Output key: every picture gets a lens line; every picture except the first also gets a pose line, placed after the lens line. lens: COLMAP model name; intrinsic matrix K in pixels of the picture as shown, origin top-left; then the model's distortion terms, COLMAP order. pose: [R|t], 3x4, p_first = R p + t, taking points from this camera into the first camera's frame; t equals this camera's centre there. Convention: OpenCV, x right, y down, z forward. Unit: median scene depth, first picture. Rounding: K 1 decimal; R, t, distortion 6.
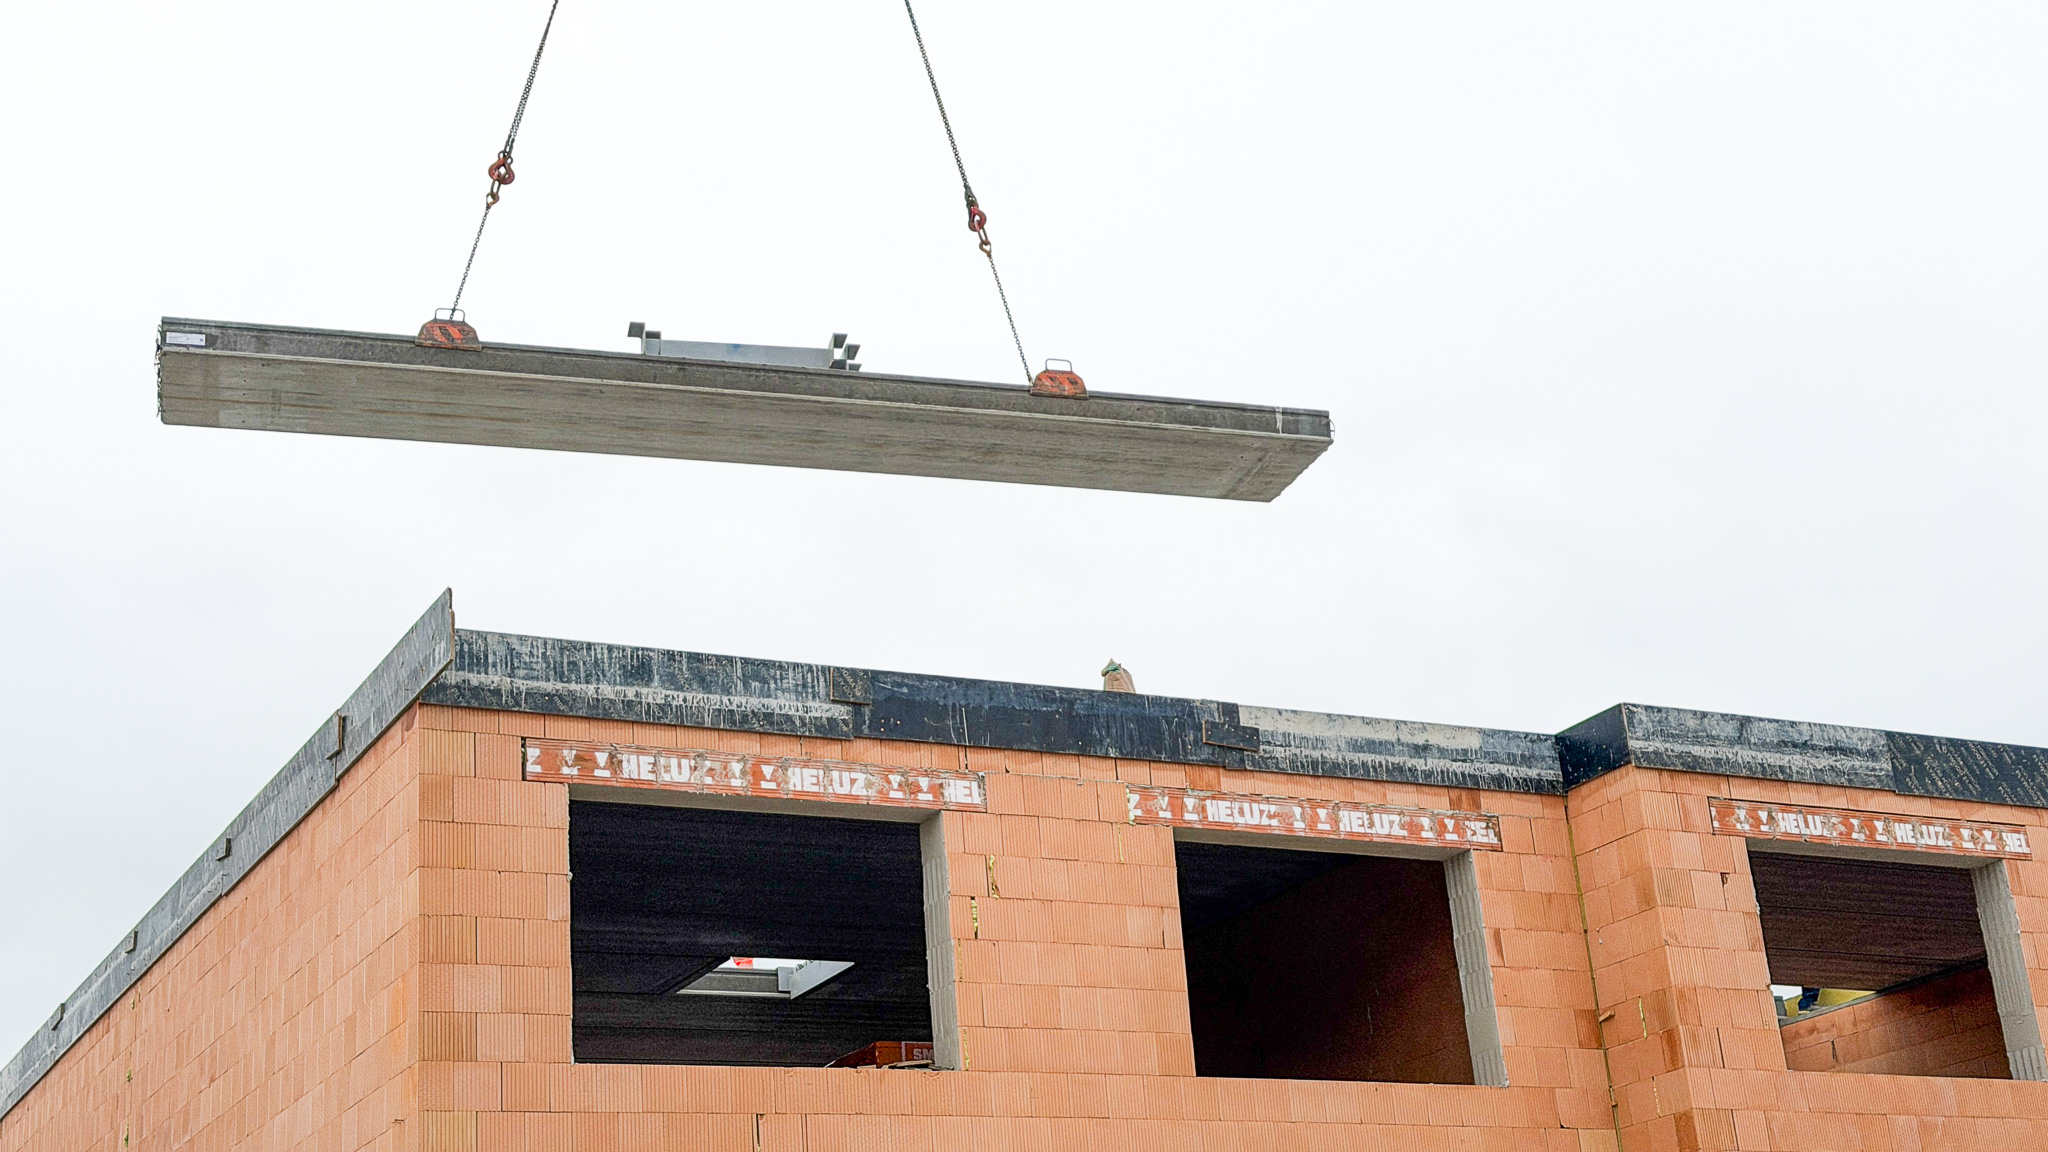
lens RADIAL K [[2847.0, 0, 1024.0], [0, 2847.0, 576.0], [0, 0, 1]] dist [0.156768, -0.061918]
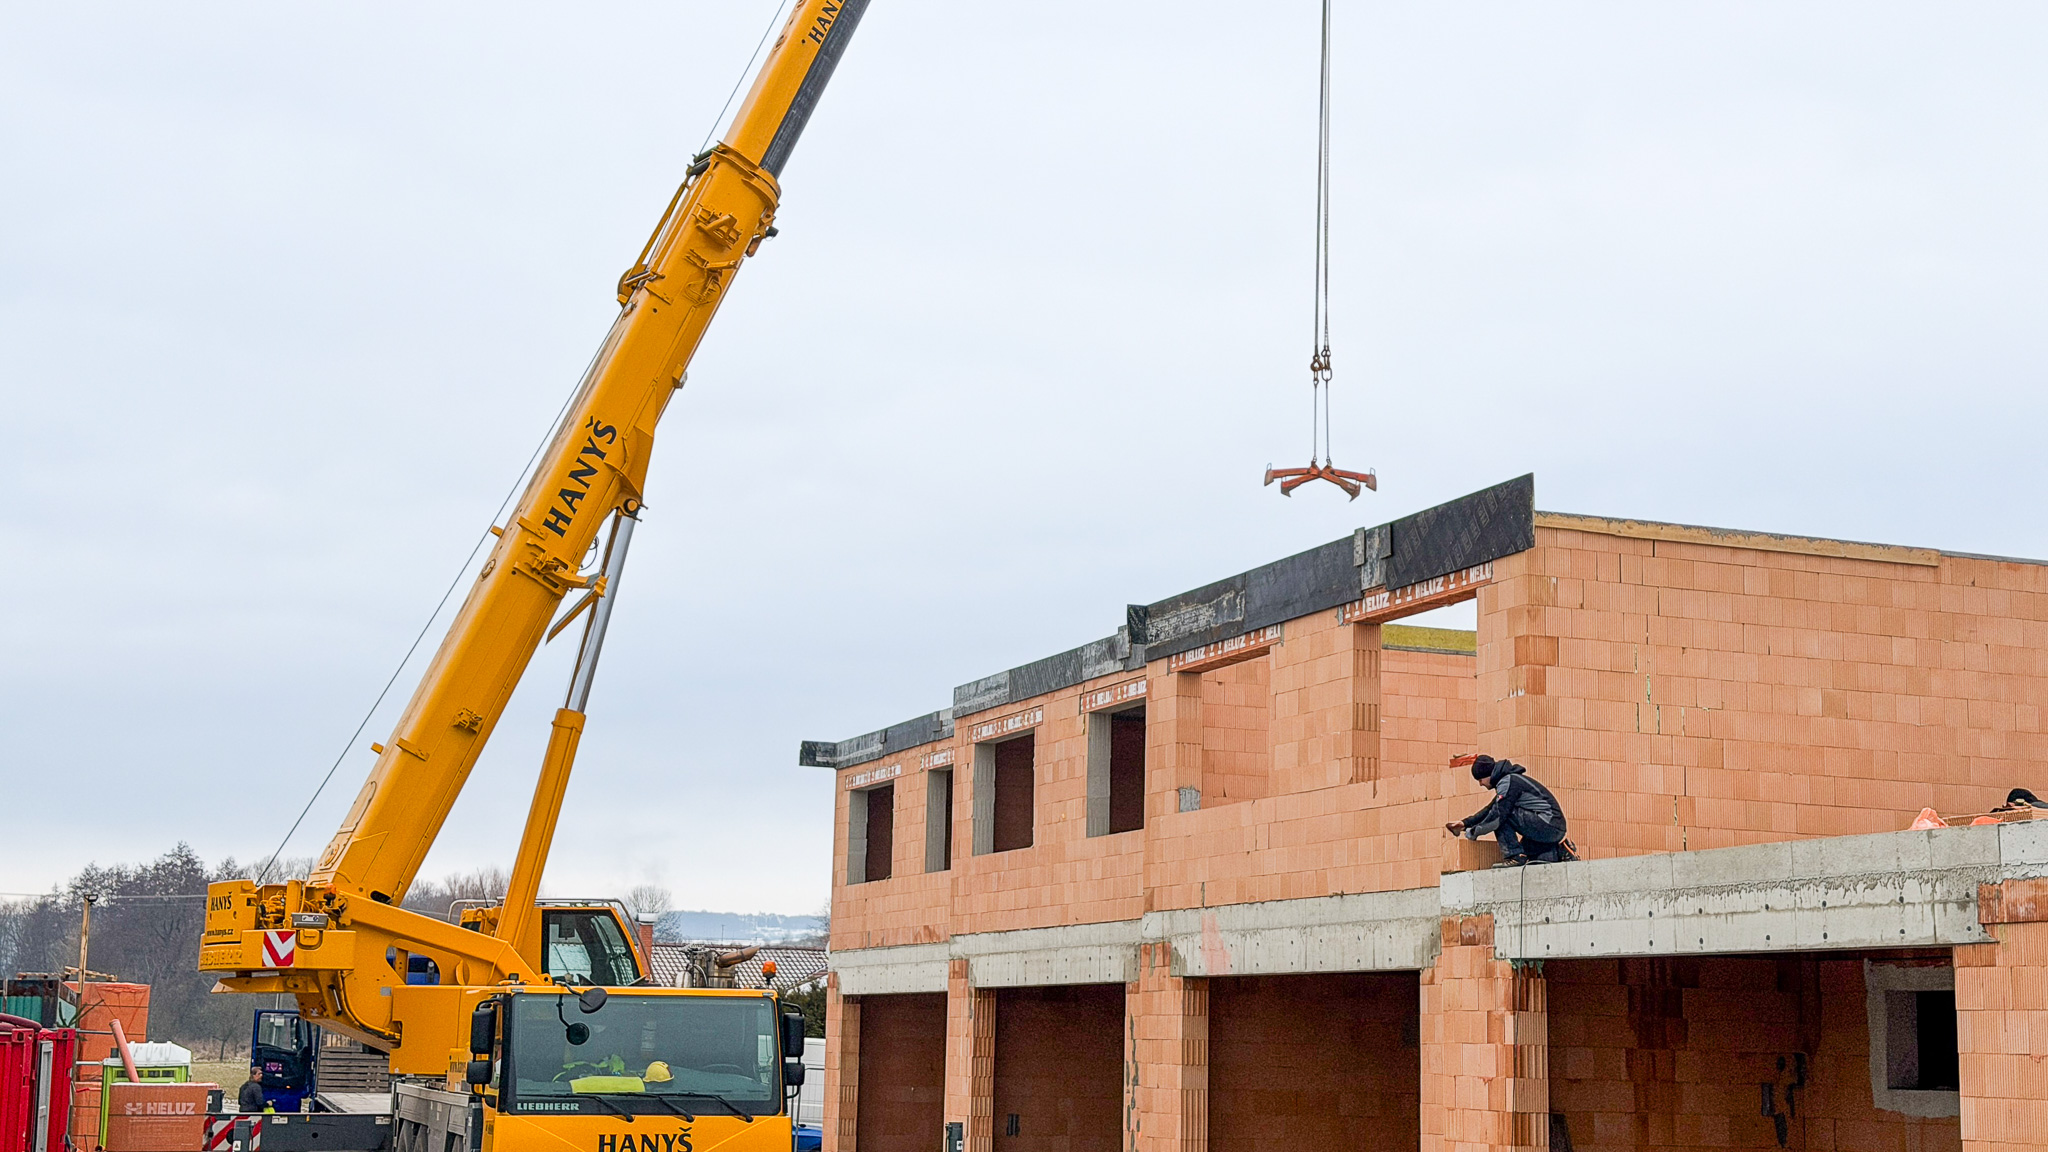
lens RADIAL K [[2860.2, 0, 1024.0], [0, 2860.2, 576.0], [0, 0, 1]] dist [0.184174, -0.031028]
pose [[-0.136091, -0.083295, -0.987189, 2.232352], [0.341973, 0.931262, -0.125720, 0.243551], [0.929803, -0.354701, -0.098252, 1.245419]]
